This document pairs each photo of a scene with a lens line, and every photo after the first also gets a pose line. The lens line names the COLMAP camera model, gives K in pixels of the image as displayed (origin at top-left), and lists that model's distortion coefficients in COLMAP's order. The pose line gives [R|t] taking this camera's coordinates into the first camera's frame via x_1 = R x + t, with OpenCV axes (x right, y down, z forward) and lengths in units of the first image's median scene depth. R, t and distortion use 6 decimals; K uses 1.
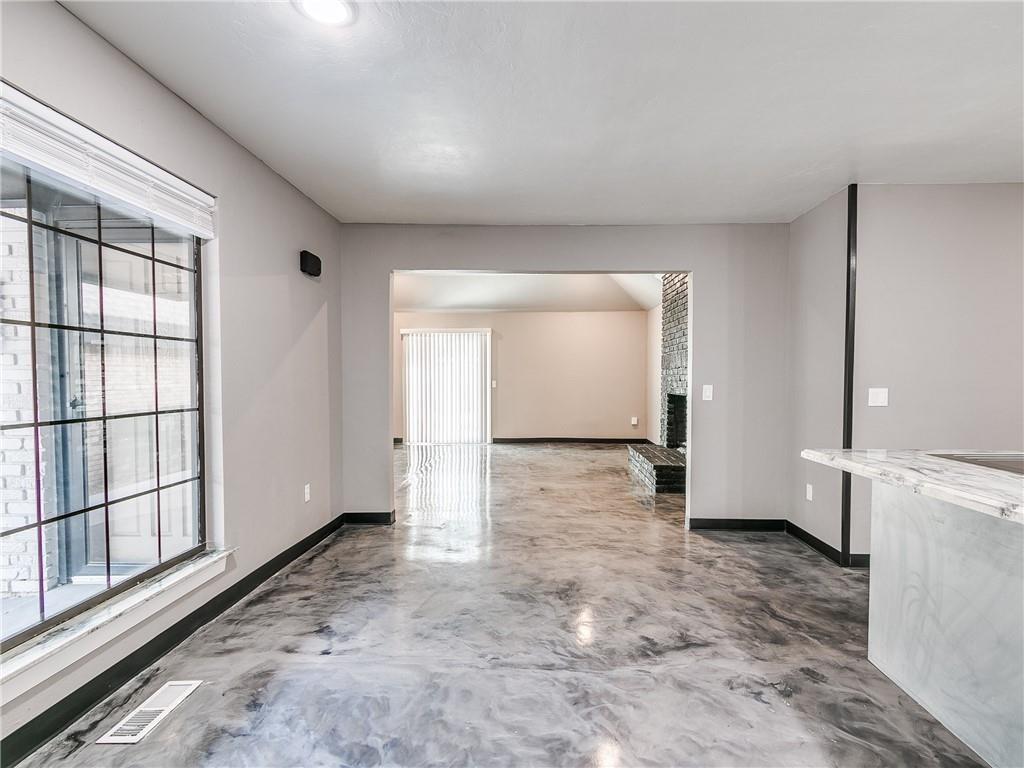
lens RADIAL K [[511.4, 0, 509.3], [0, 511.4, 396.4], [0, 0, 1]] dist [0.002044, -0.000202]
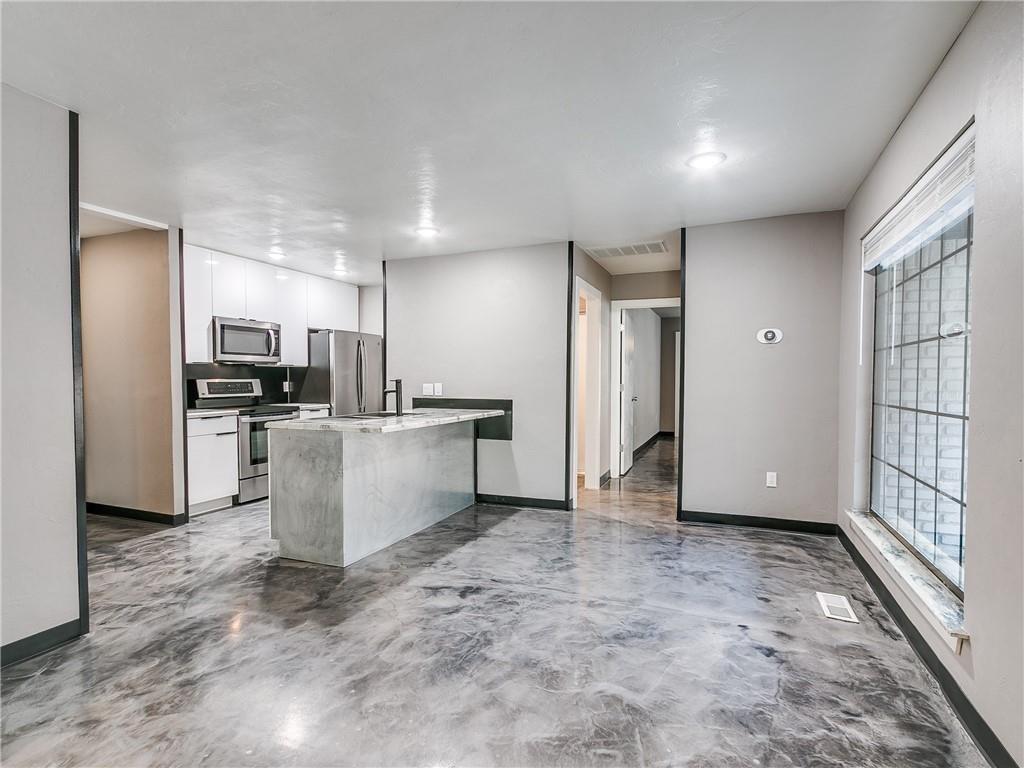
lens RADIAL K [[511.4, 0, 509.3], [0, 511.4, 396.4], [0, 0, 1]] dist [0.002044, -0.000202]
pose [[-0.938309, -0.016377, 0.345410, -0.255498], [0.010170, 0.997139, 0.074906, -0.087762], [-0.345648, 0.073798, -0.935458, 2.169817]]
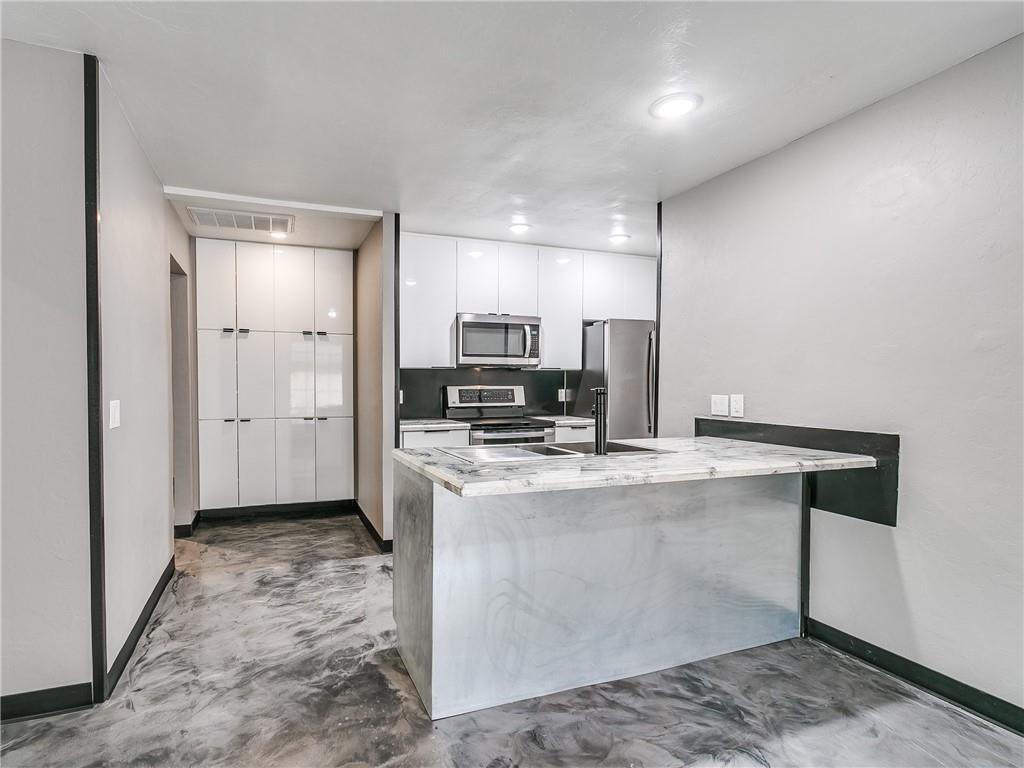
lens RADIAL K [[521.8, 0, 462.0], [0, 521.8, 397.5], [0, 0, 1]] dist [0.003477, 0.000018]
pose [[-0.389287, -0.028590, 0.920673, -0.095655], [0.034716, 0.998353, 0.045681, -0.053986], [-0.920462, 0.049746, -0.387653, 1.250667]]
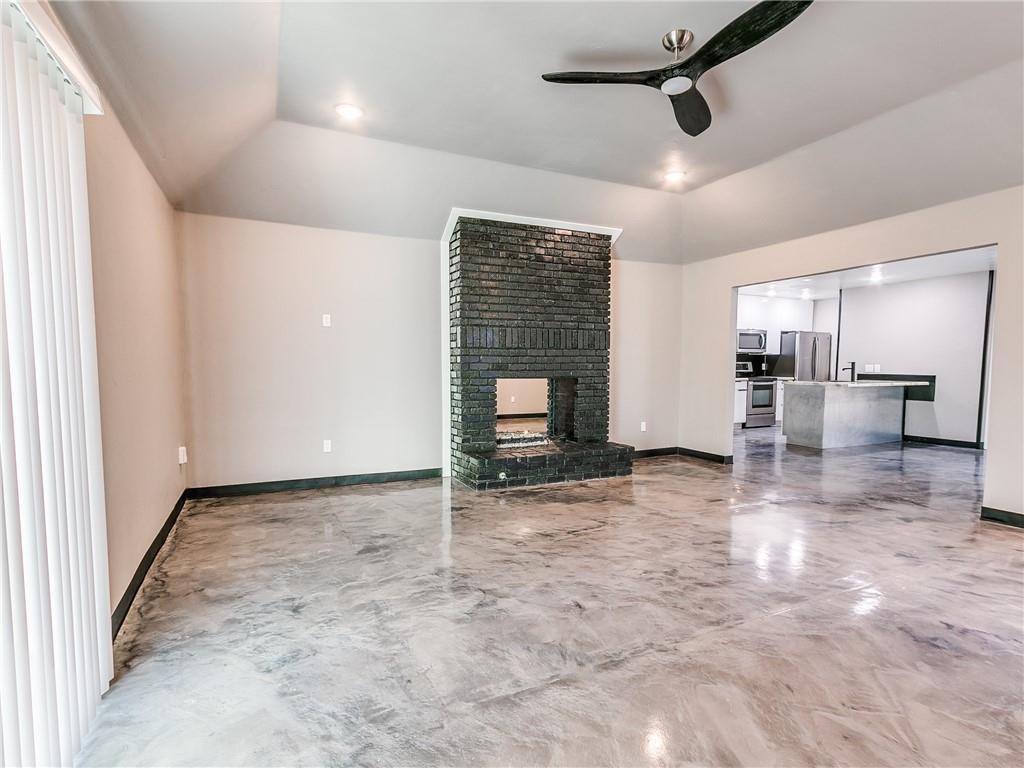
lens RADIAL K [[511.4, 0, 509.3], [0, 511.4, 396.4], [0, 0, 1]] dist [0.002044, -0.000202]
pose [[-0.460112, -0.064748, 0.885497, -1.232842], [0.031263, 0.995537, 0.089039, -0.162705], [-0.887311, 0.068651, -0.456034, 4.203015]]
